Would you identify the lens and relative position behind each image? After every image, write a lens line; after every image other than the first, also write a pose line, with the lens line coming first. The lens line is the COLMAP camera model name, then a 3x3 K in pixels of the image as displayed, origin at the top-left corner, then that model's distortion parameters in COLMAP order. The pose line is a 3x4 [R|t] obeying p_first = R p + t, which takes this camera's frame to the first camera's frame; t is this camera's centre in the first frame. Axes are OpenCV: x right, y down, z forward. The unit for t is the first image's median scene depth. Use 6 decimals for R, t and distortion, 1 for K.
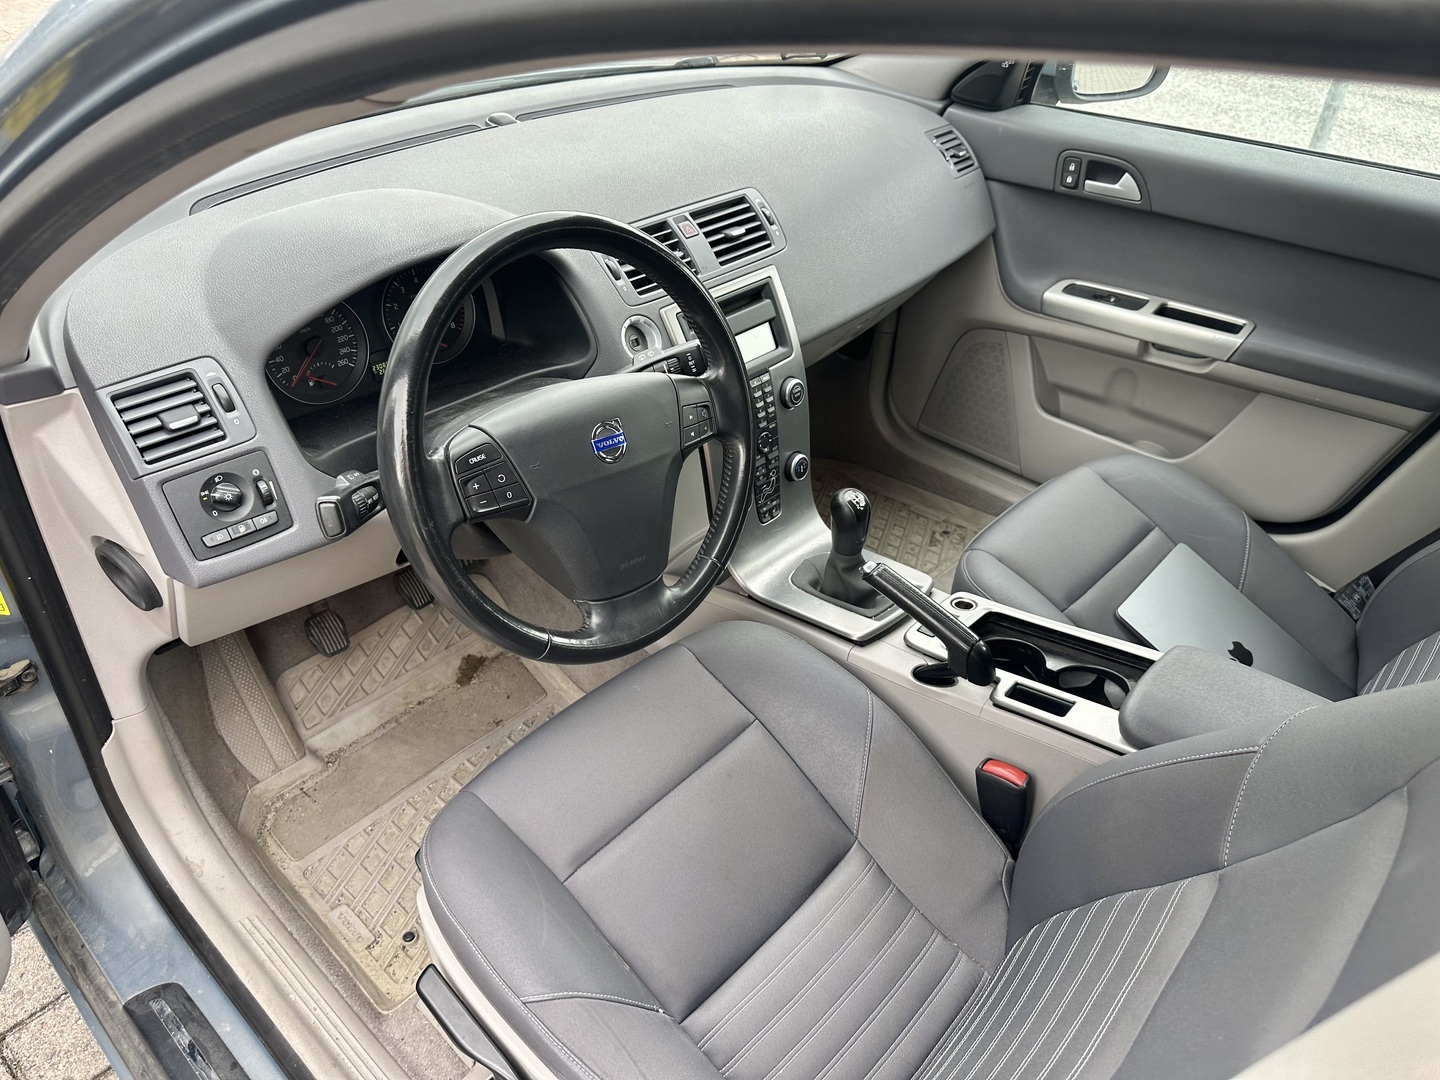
lens RADIAL K [[1023.1, 0, 718.7], [0, 1023.1, 519.5], [0, 0, 1]] dist [0.034865, -0.004084]
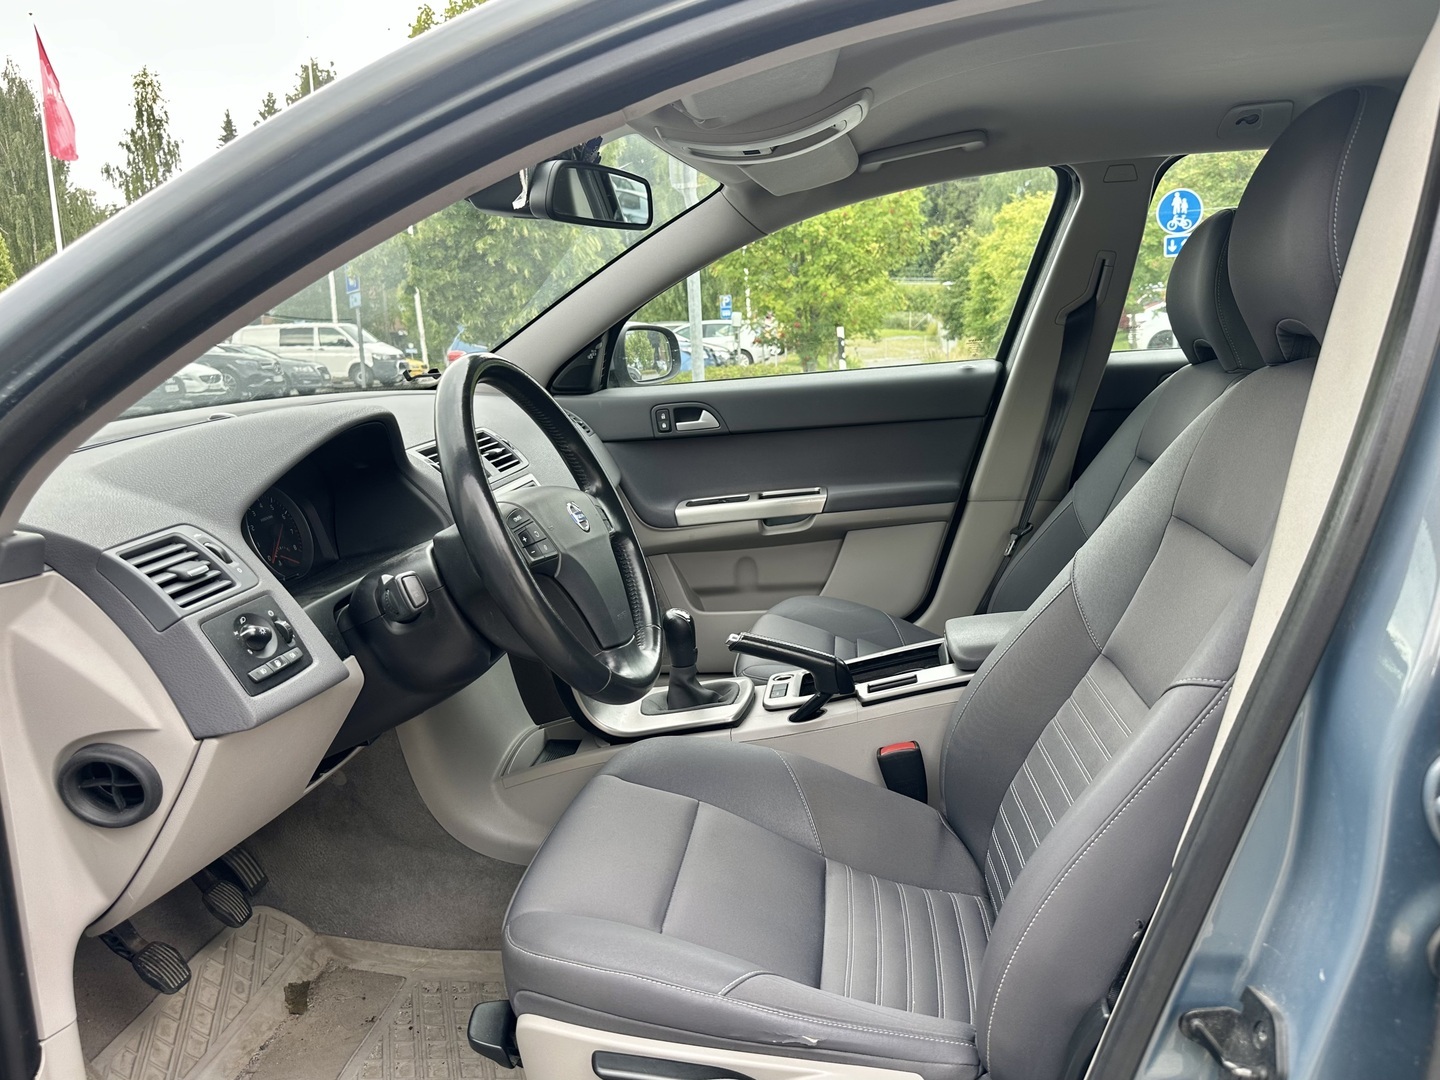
lens RADIAL K [[1023.1, 0, 718.7], [0, 1023.1, 519.5], [0, 0, 1]] dist [0.034865, -0.004084]
pose [[0.818266, -0.191800, 0.541898, -0.456329], [0.396699, 0.870651, -0.290855, 0.248744], [-0.416019, 0.452967, 0.788511, -0.003336]]
